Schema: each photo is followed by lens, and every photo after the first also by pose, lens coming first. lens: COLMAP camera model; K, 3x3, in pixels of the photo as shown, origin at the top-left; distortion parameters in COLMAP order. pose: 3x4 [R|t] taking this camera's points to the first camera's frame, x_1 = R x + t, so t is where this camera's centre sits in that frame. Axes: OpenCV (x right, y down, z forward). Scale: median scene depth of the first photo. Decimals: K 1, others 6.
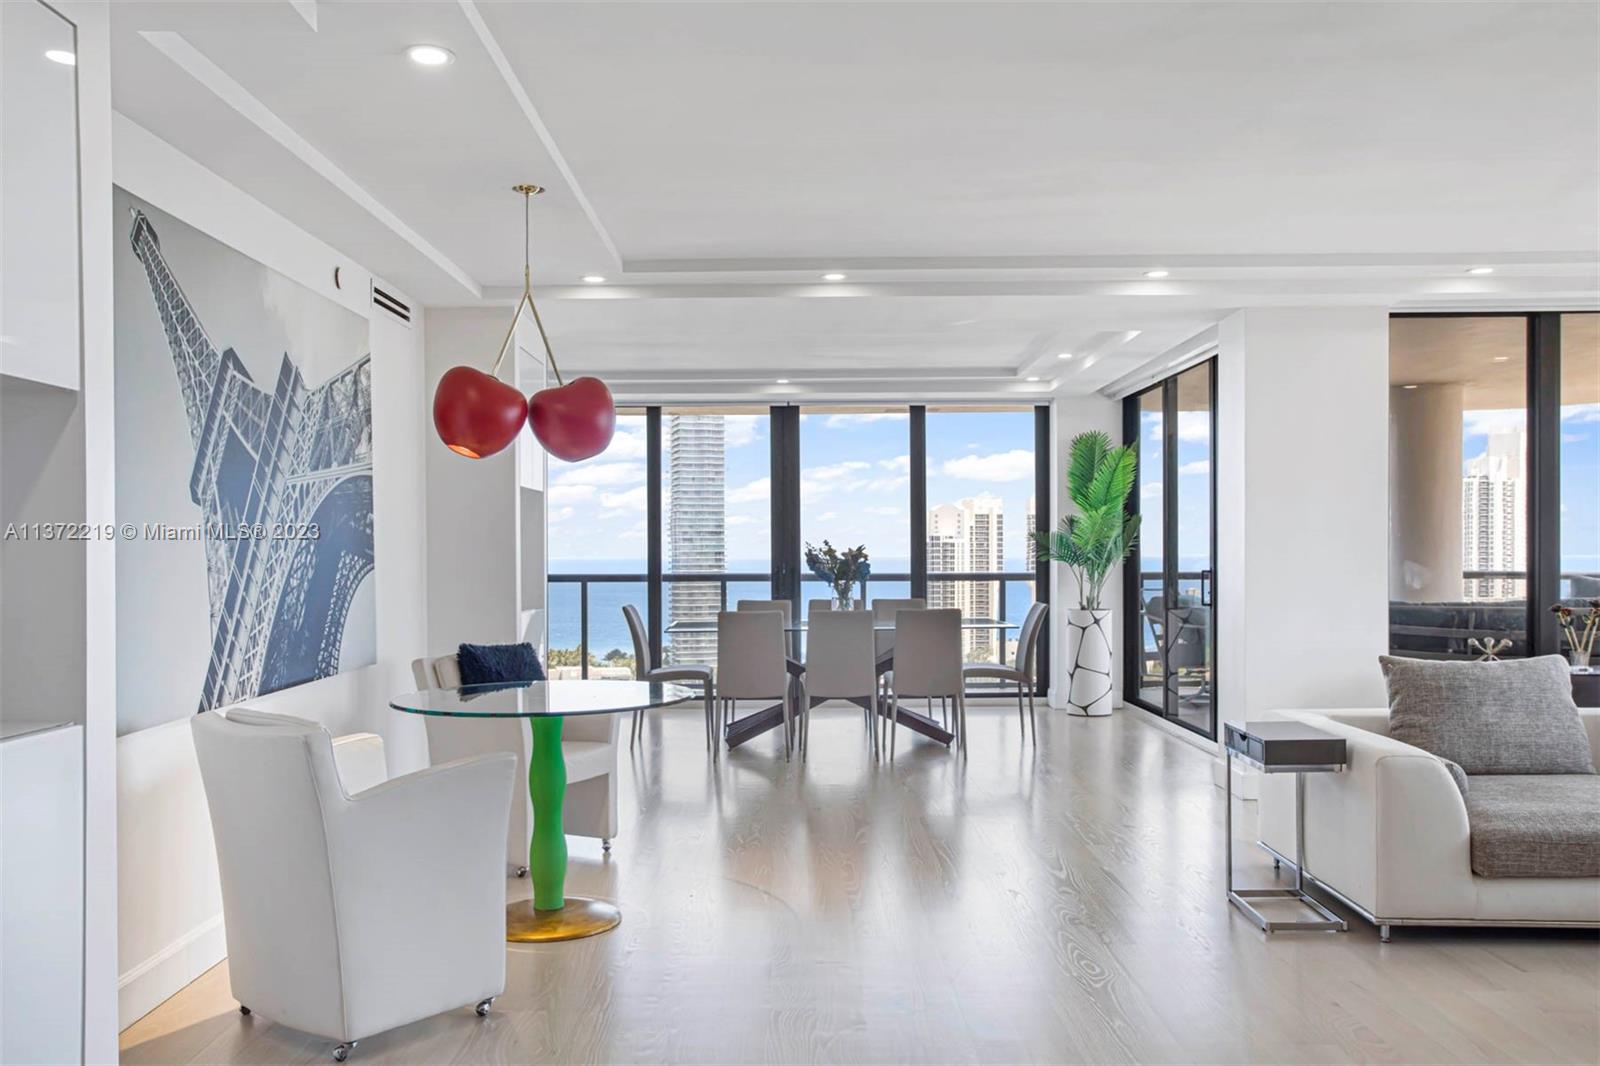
lens RADIAL K [[1320.7, 0, 807.4], [0, 1320.7, 557.2], [0, 0, 1]] dist [0.001294, -0.003840]
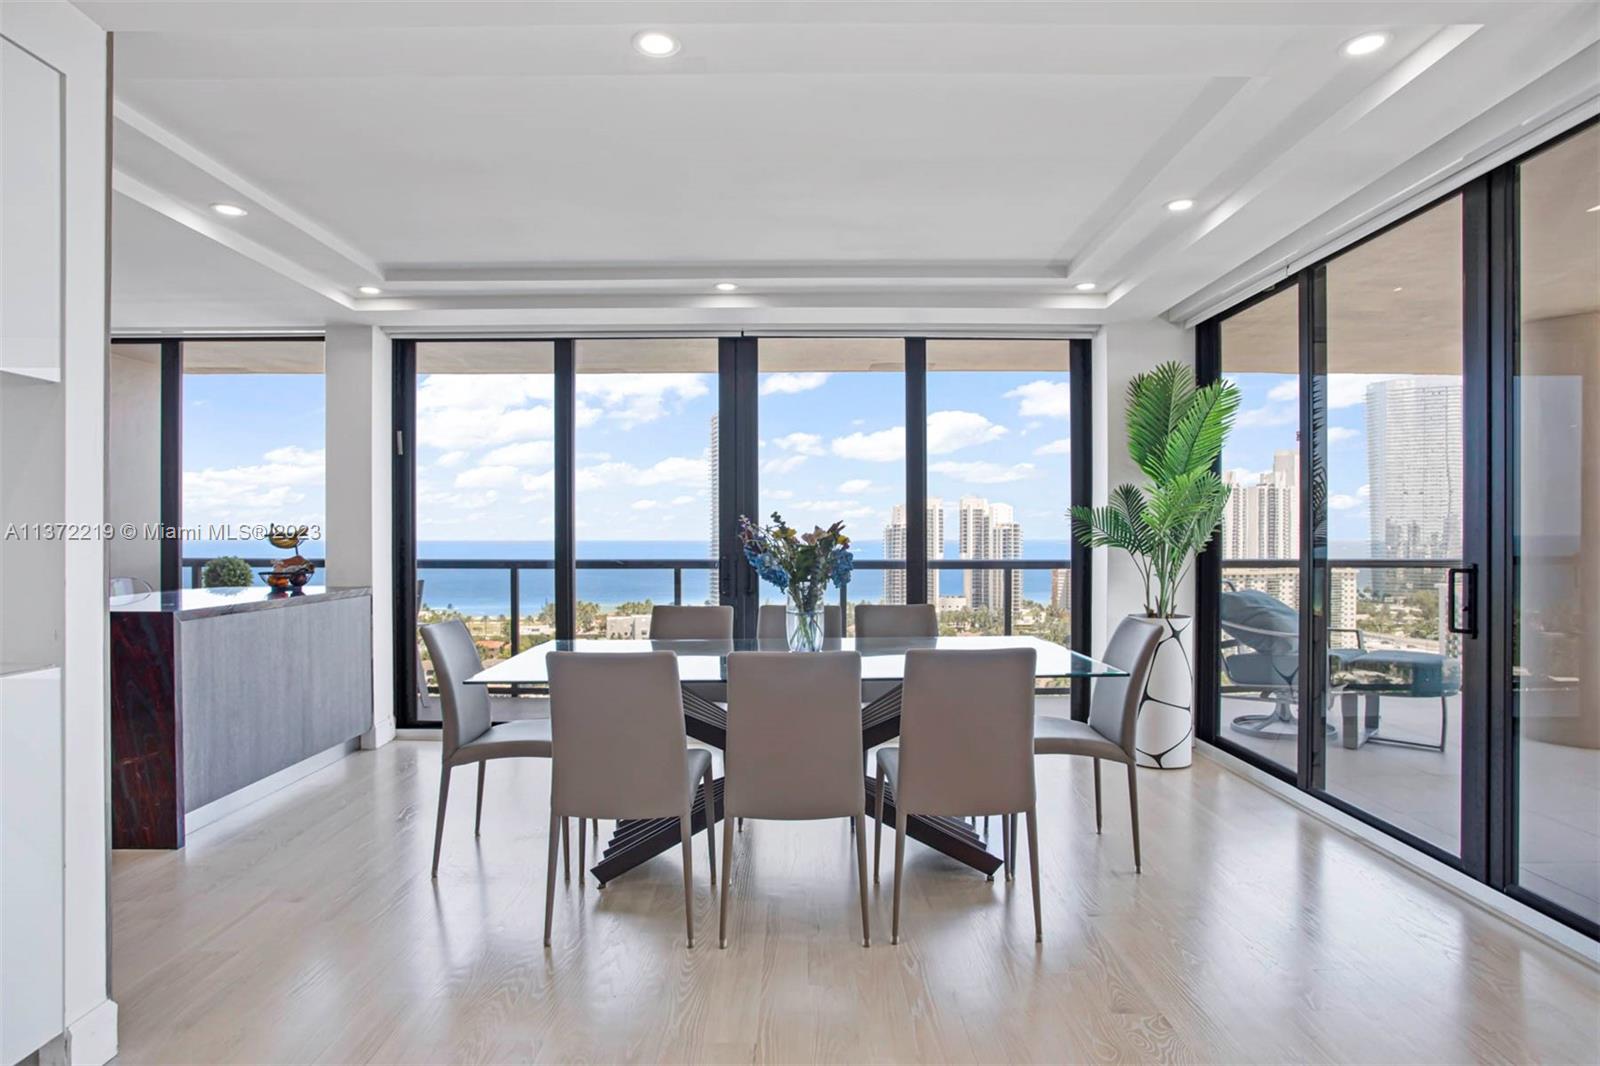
lens RADIAL K [[899.3, 0, 798.8], [0, 899.3, 539.7], [0, 0, 1]] dist [-0.057521, 0.030508]
pose [[0.999938, 0.003567, -0.010551, 0.024341], [-0.003559, 0.999993, 0.000806, -0.001234], [0.010554, -0.000768, 0.999944, 0.527944]]
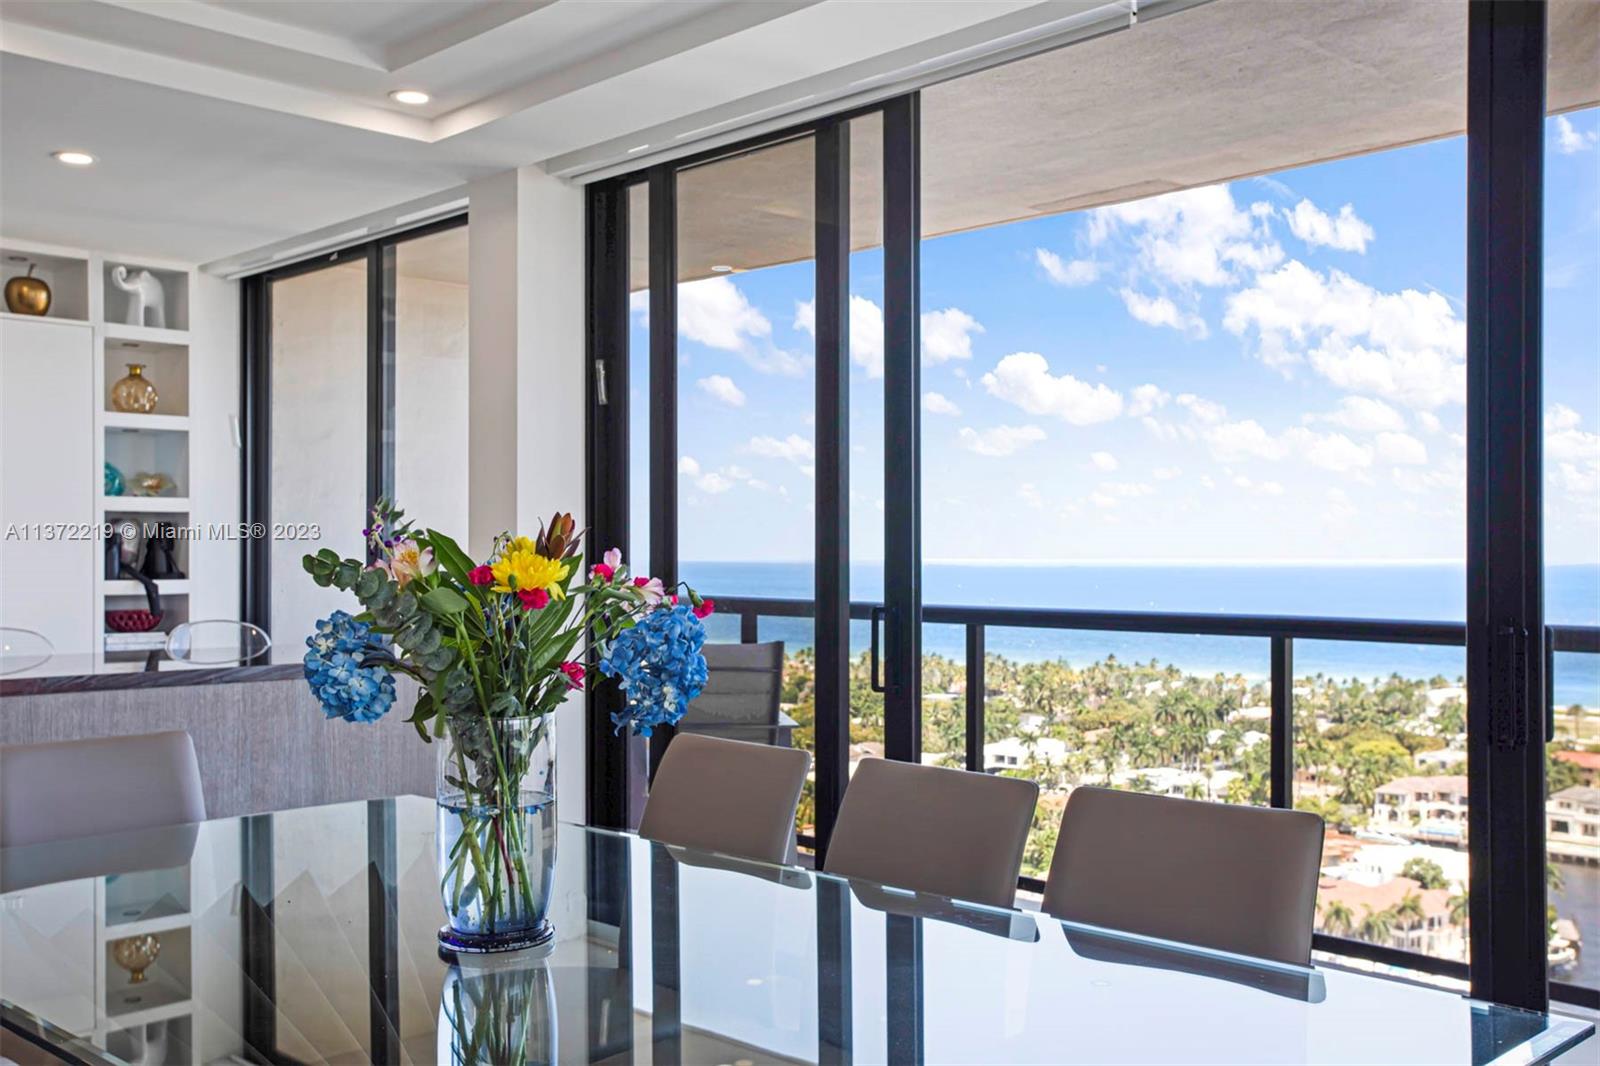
lens RADIAL K [[1547.1, 0, 804.2], [0, 1547.1, 542.4], [0, 0, 1]] dist [0.027373, 0.022567]
pose [[0.682951, -0.000367, -0.730464, 0.186372], [-0.007634, 0.999942, -0.007639, -0.003845], [0.730424, 0.010794, 0.682909, 0.774710]]
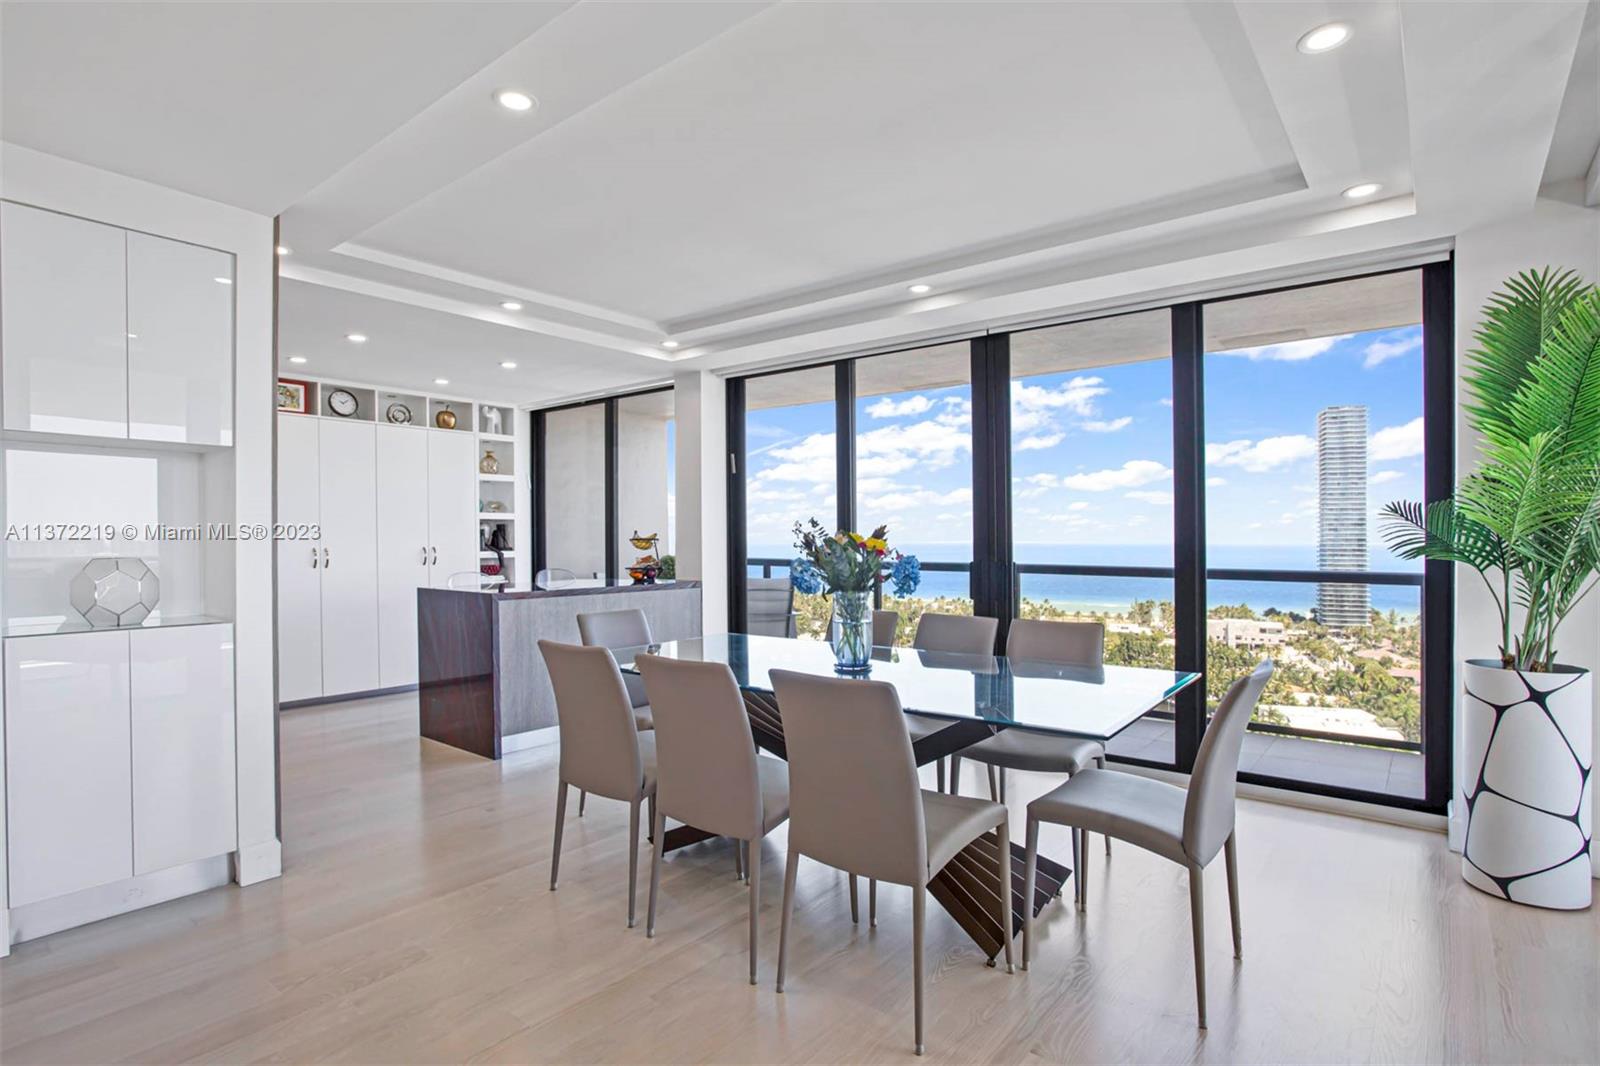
lens RADIAL K [[813.5, 0, 792.5], [0, 813.5, 542.9], [0, 0, 1]] dist [-0.050121, 0.021897]
pose [[0.766240, 0.007946, -0.642505, 0.198006], [-0.006472, 0.999968, 0.004648, -0.003398], [0.642522, 0.000597, 0.766267, 0.633504]]
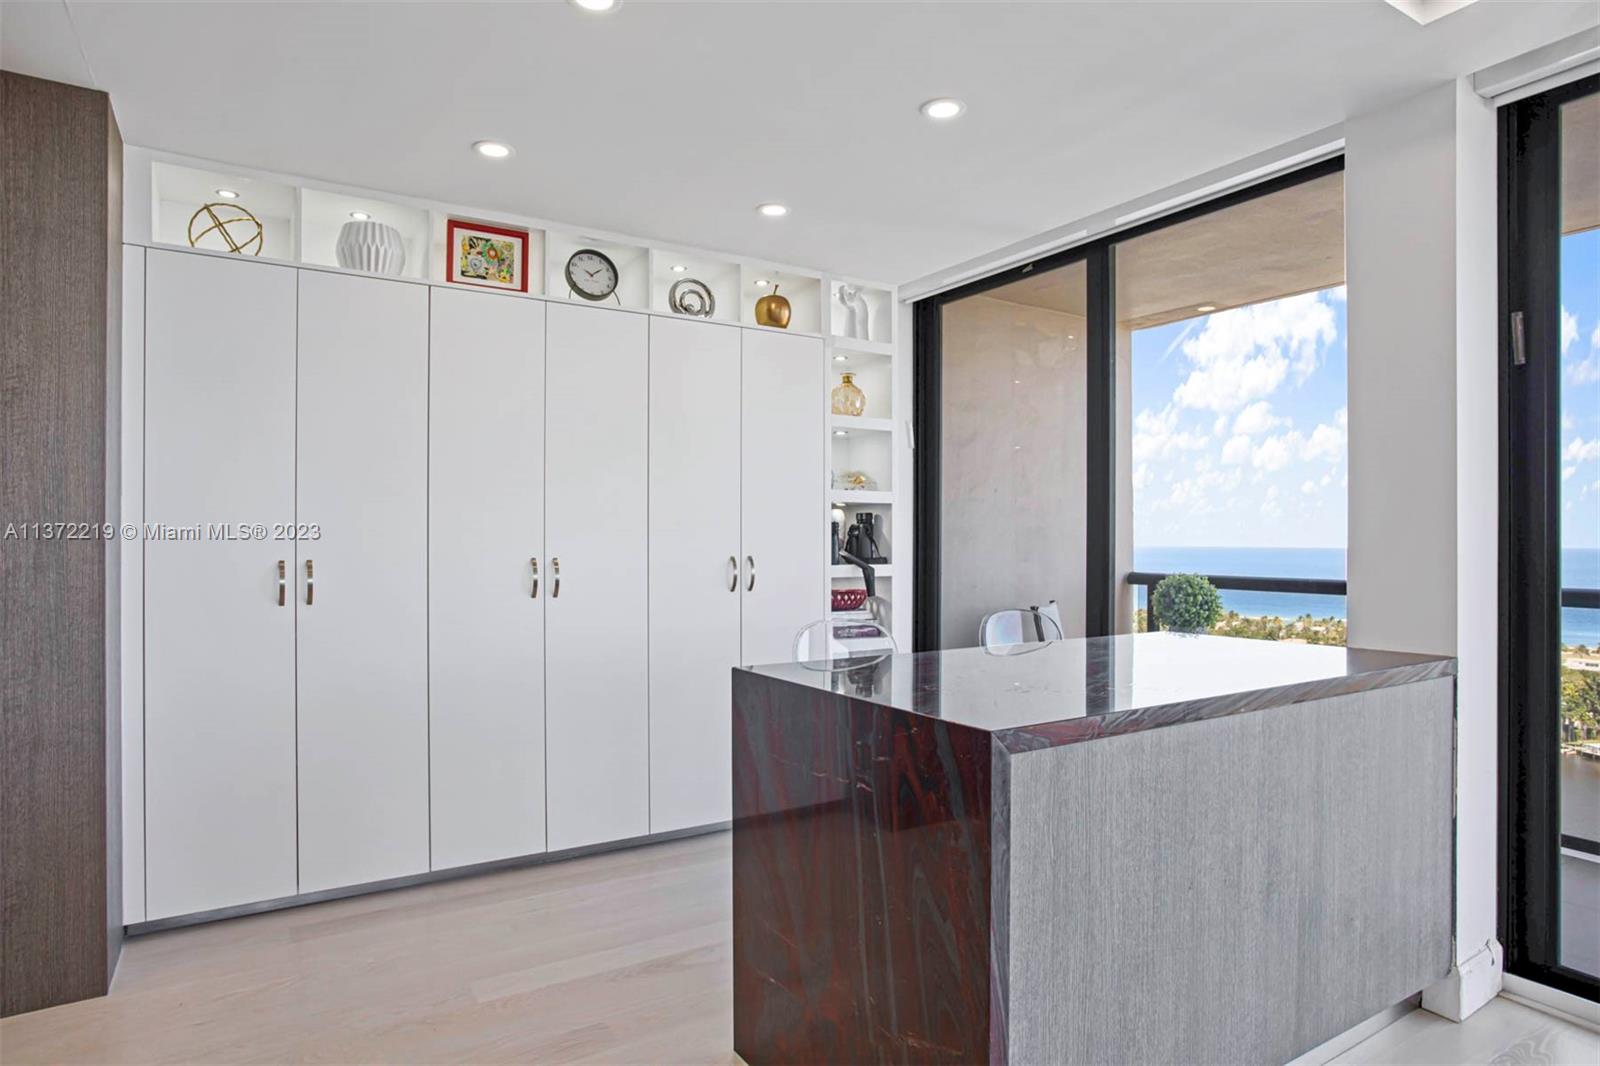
lens RADIAL K [[899.3, 0, 798.8], [0, 899.3, 539.7], [0, 0, 1]] dist [-0.057521, 0.030508]
pose [[0.516527, 0.003568, -0.856263, -0.120706], [-0.007695, 0.999970, -0.000475, -0.002106], [0.856236, 0.006835, 0.516539, 0.774644]]
